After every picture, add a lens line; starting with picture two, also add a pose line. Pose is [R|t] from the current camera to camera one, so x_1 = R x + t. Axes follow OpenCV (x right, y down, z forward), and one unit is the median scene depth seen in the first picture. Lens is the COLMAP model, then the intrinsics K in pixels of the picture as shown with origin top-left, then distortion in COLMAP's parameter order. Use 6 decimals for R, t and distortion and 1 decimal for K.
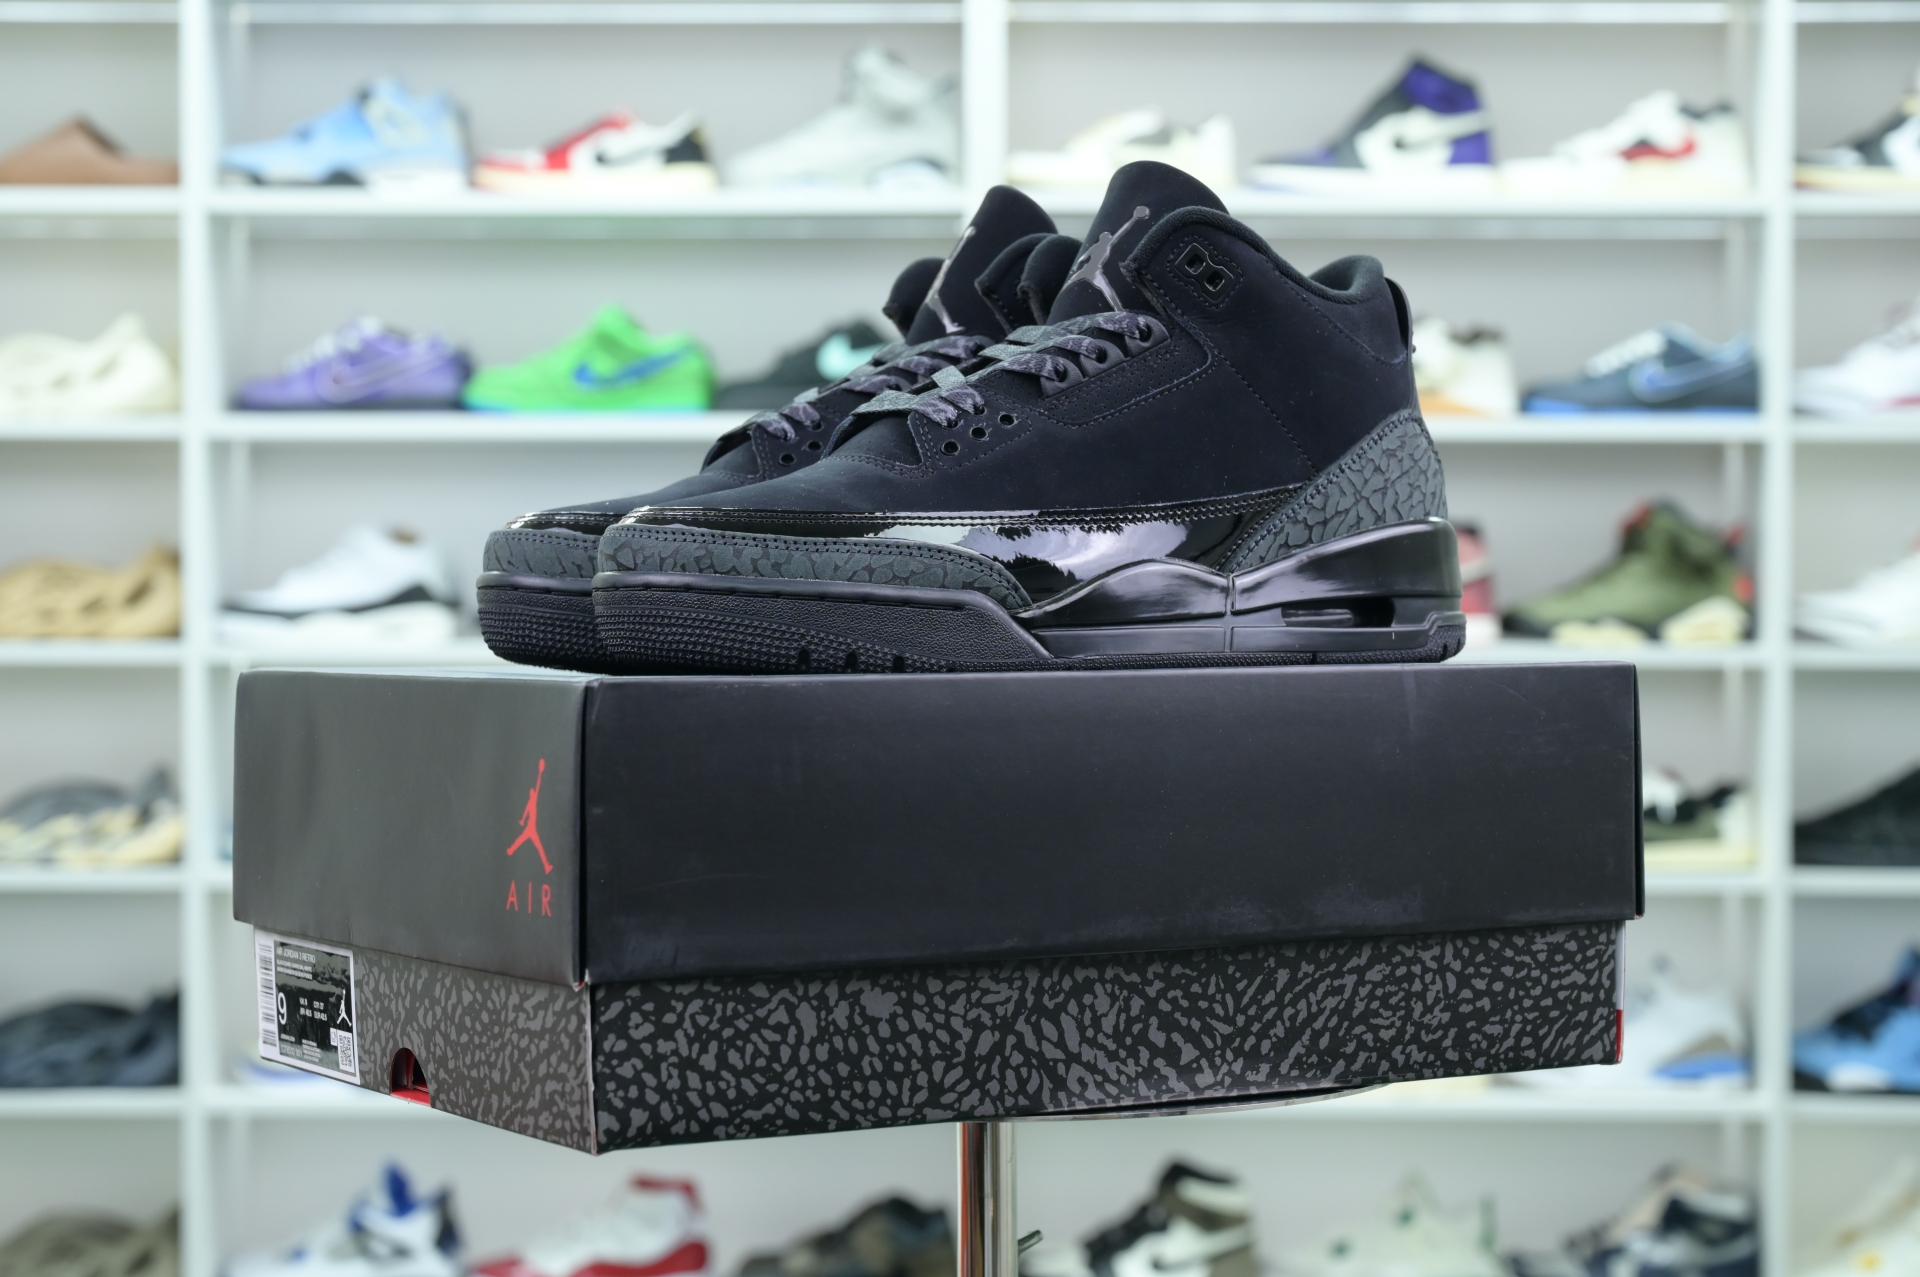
lens RADIAL K [[3637.5, 0, 960.0], [0, 3637.5, 638.5], [0, 0, 1]] dist [-0.018729, -0.006409]
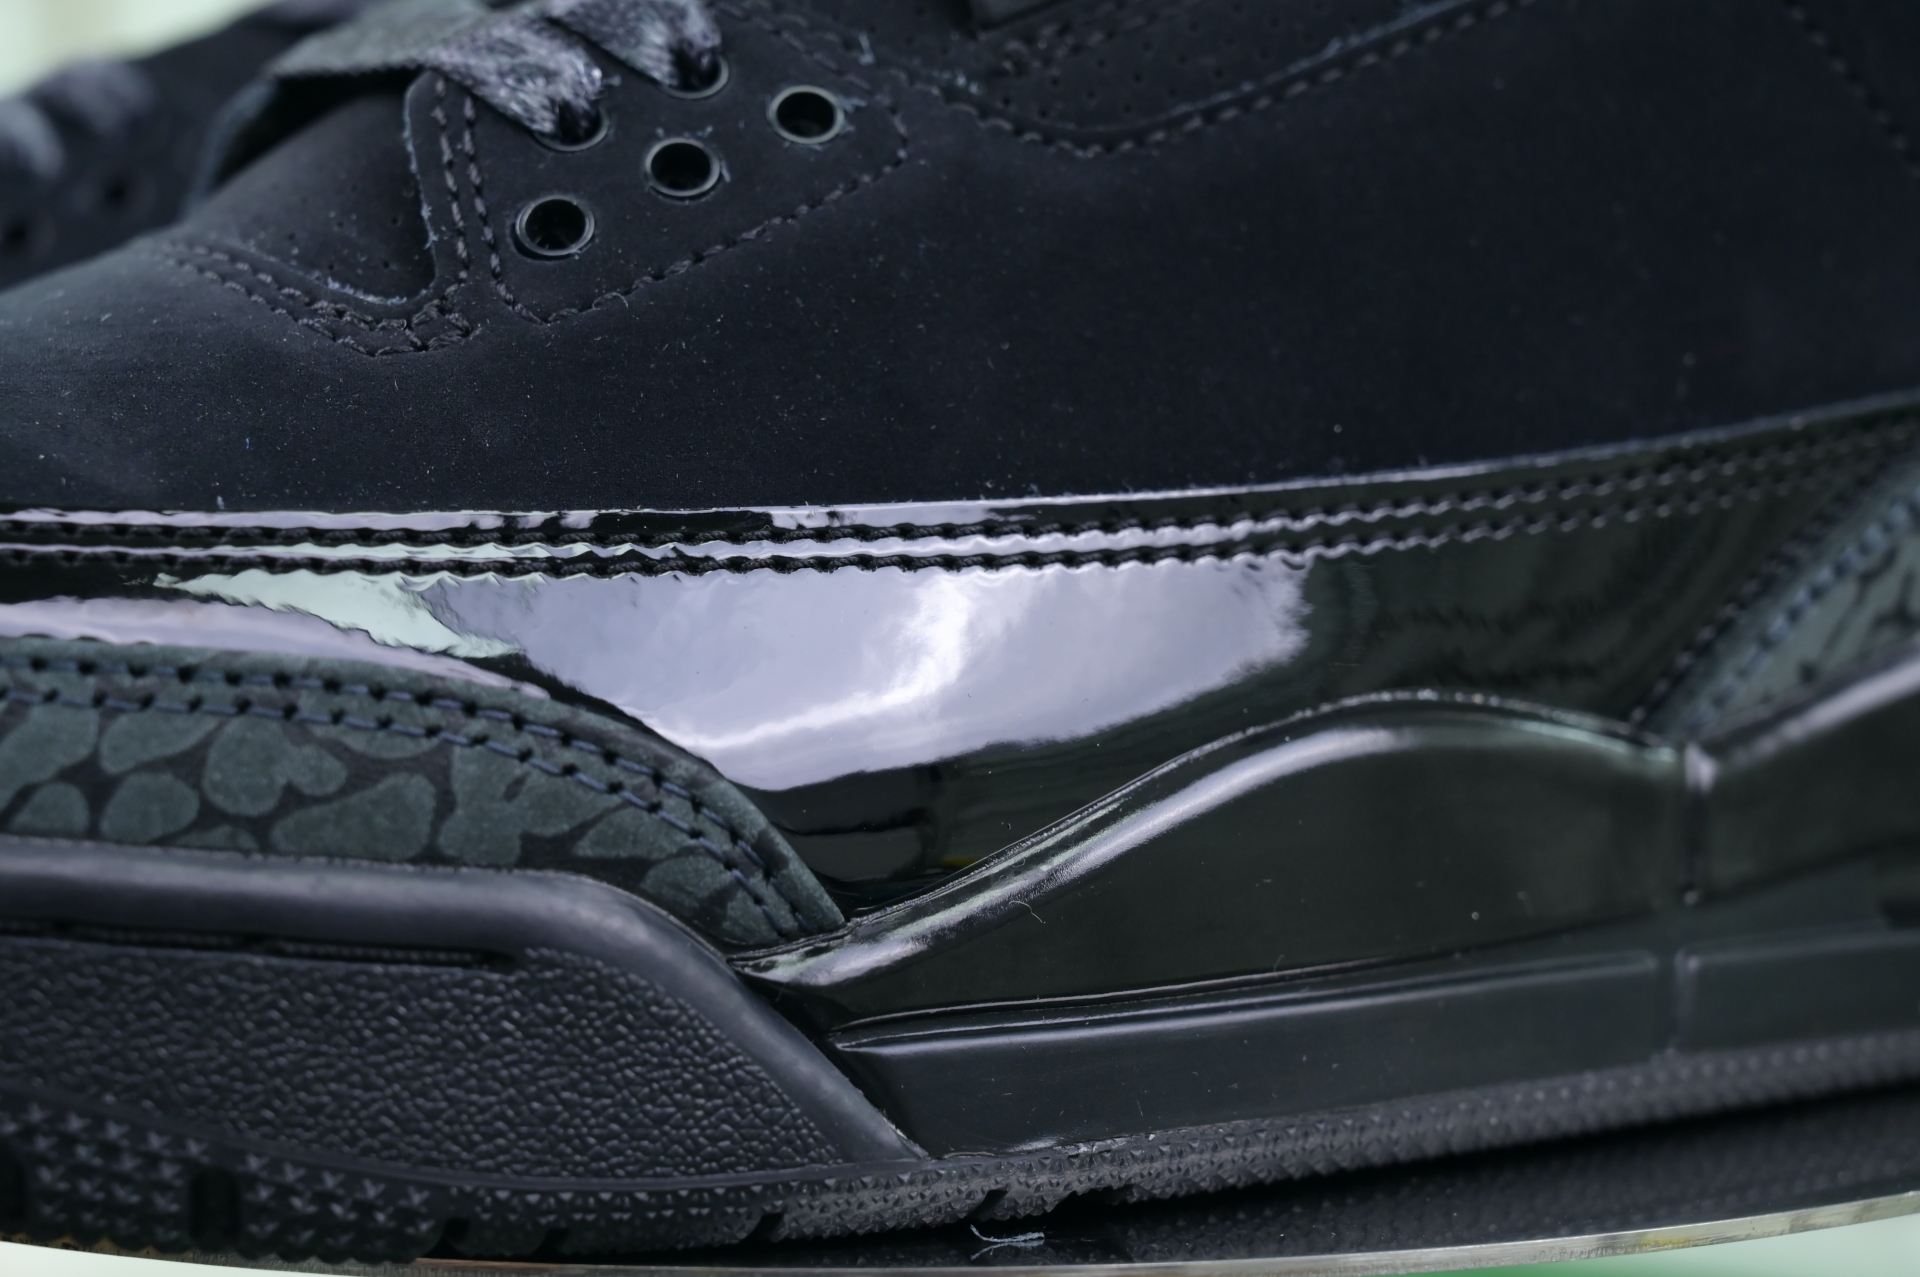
lens RADIAL K [[3683.8, 0, 960.0], [0, 3683.8, 638.5], [0, 0, 1]] dist [-0.052522, 0.153354]
pose [[0.996141, 0.038648, -0.078805, 0.044007], [-0.031116, 0.995023, 0.094663, -0.048753], [0.082072, -0.091846, 0.992385, 0.751739]]
